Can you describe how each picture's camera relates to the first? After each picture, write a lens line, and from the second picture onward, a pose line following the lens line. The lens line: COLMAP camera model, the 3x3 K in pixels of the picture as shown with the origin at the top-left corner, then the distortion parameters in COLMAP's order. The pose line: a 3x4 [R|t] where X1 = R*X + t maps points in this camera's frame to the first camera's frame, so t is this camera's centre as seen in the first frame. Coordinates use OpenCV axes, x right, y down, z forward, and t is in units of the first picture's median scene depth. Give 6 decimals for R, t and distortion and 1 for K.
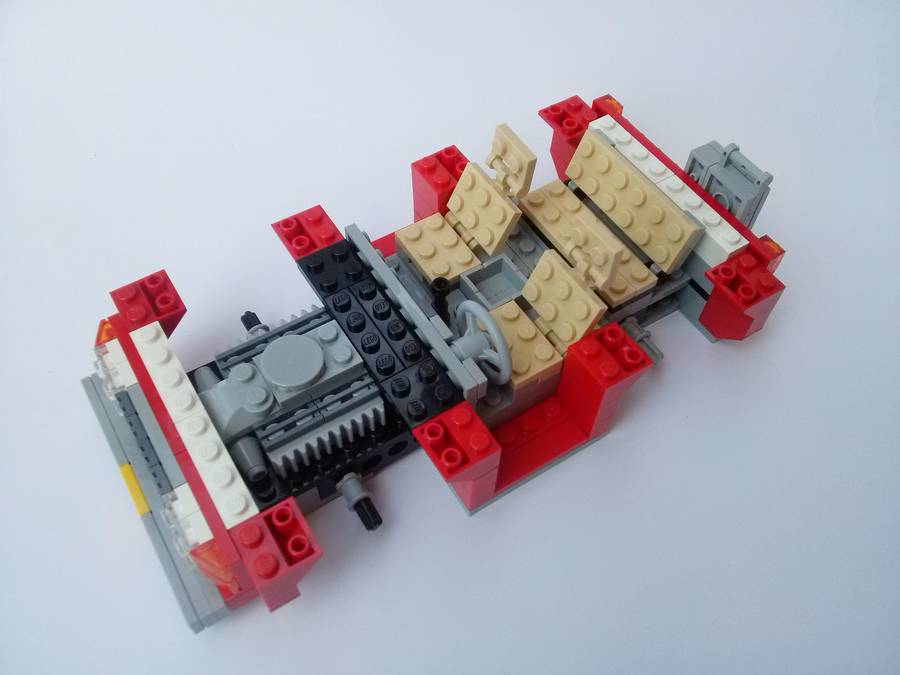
lens RADIAL K [[793.9, 0, 448.3], [0, 793.9, 339.6], [0, 0, 1]] dist [-0.000965, -0.000921]
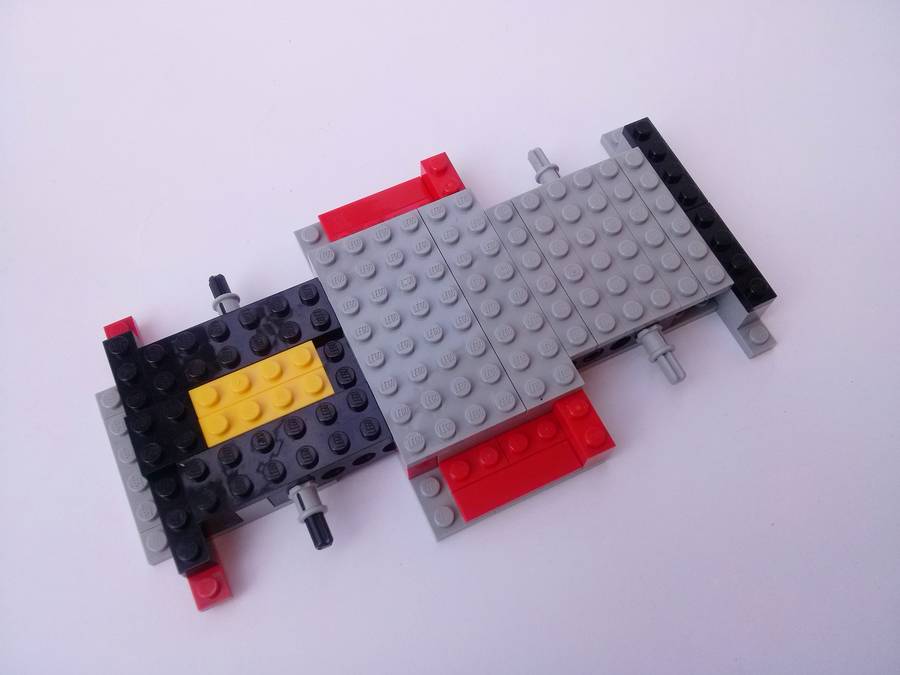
lens RADIAL K [[793.9, 0, 448.3], [0, 793.9, 339.6], [0, 0, 1]] dist [-0.000965, -0.000921]
pose [[0.992634, 0.102060, -0.065279, 0.076003], [-0.088850, 0.979565, 0.180439, -0.164761], [0.082361, -0.173310, 0.981418, 0.161480]]
